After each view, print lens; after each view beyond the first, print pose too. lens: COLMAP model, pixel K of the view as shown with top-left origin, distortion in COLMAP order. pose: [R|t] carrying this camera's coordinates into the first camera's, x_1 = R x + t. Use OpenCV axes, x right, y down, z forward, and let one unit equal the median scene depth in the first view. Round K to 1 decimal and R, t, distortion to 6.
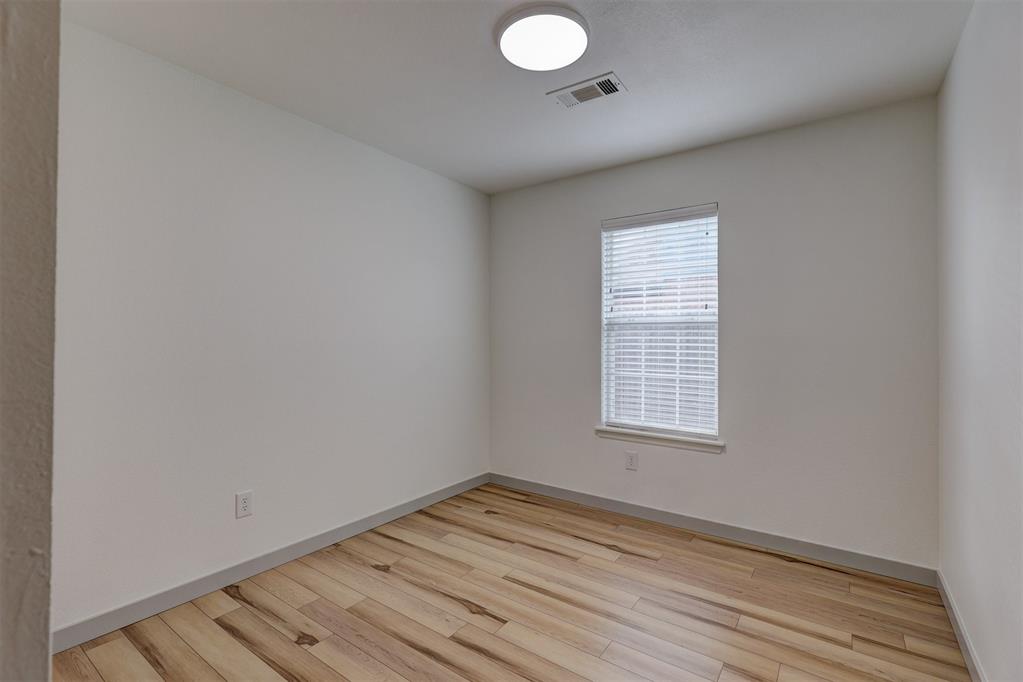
lens RADIAL K [[468.1, 0, 508.6], [0, 468.1, 331.3], [0, 0, 1]] dist [0.000461, -0.000197]
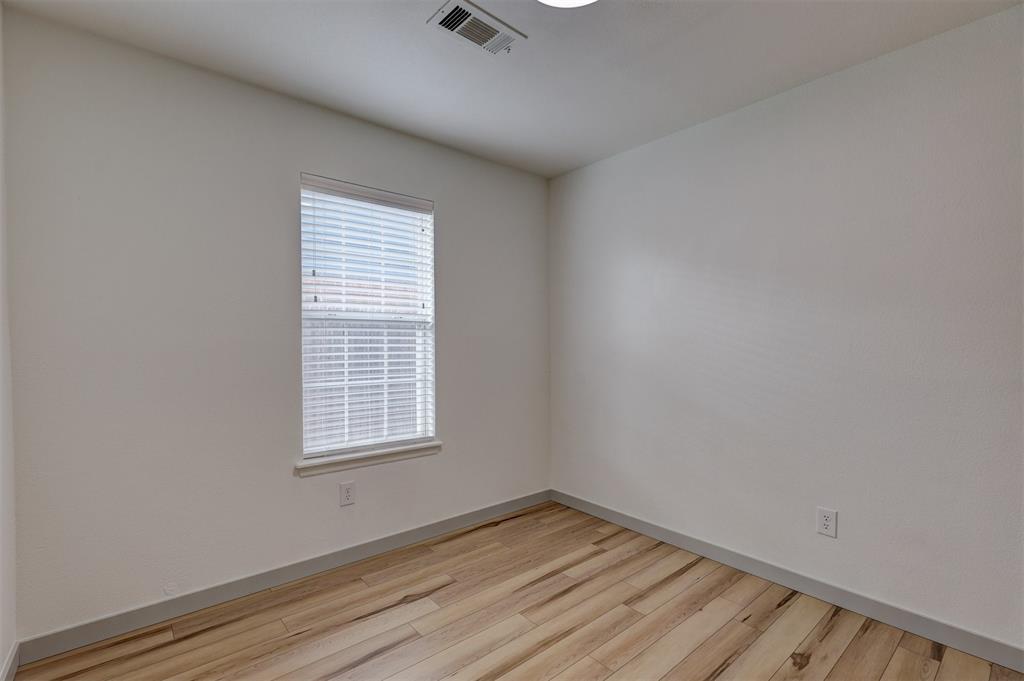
lens RADIAL K [[465.1, 0, 510.7], [0, 465.1, 343.1], [0, 0, 1]] dist [0.000519, -0.000081]
pose [[0.234538, -0.008590, 0.972069, -0.468498], [-0.017944, 0.999752, 0.013164, 0.008228], [-0.971941, -0.020530, 0.234326, 0.600946]]
